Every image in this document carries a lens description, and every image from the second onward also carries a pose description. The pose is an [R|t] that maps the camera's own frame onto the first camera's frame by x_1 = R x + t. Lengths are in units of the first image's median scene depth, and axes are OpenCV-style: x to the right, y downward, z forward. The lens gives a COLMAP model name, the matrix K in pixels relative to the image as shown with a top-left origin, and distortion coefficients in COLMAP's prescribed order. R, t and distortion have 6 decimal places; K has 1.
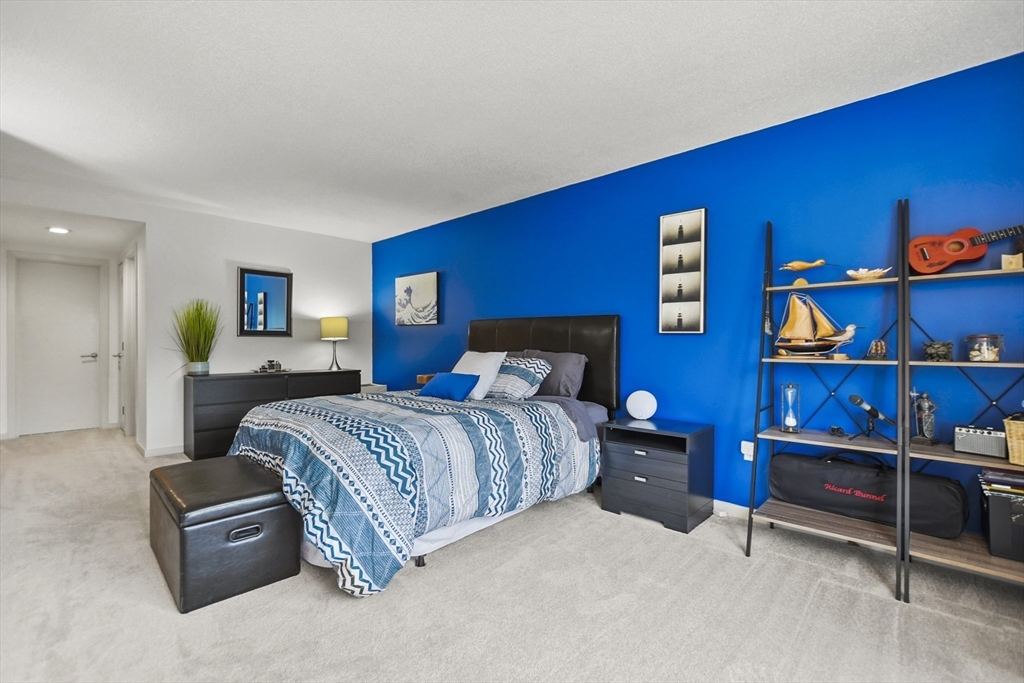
lens RADIAL K [[452.3, 0, 507.8], [0, 452.3, 345.8], [0, 0, 1]] dist [-0.014992, 0.004683]
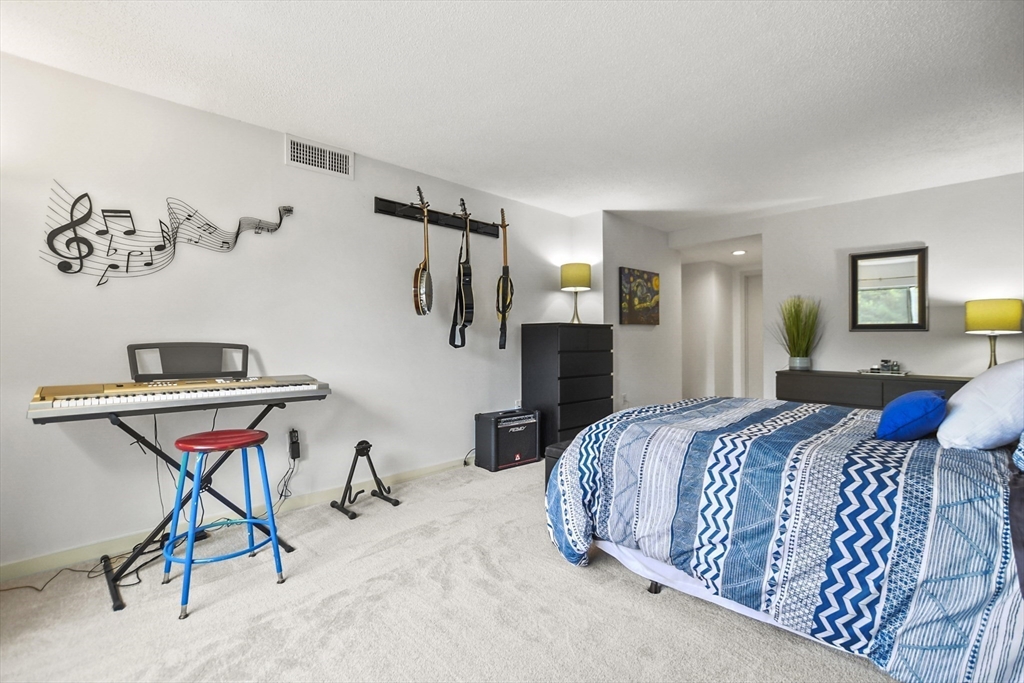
lens RADIAL K [[452.3, 0, 506.2], [0, 452.3, 339.4], [0, 0, 1]] dist [-0.014992, 0.004683]
pose [[-0.034545, 0.003232, -0.999398, 0.455374], [-0.008494, 0.999958, 0.003528, -0.002849], [0.999367, 0.008610, -0.034516, 0.486998]]
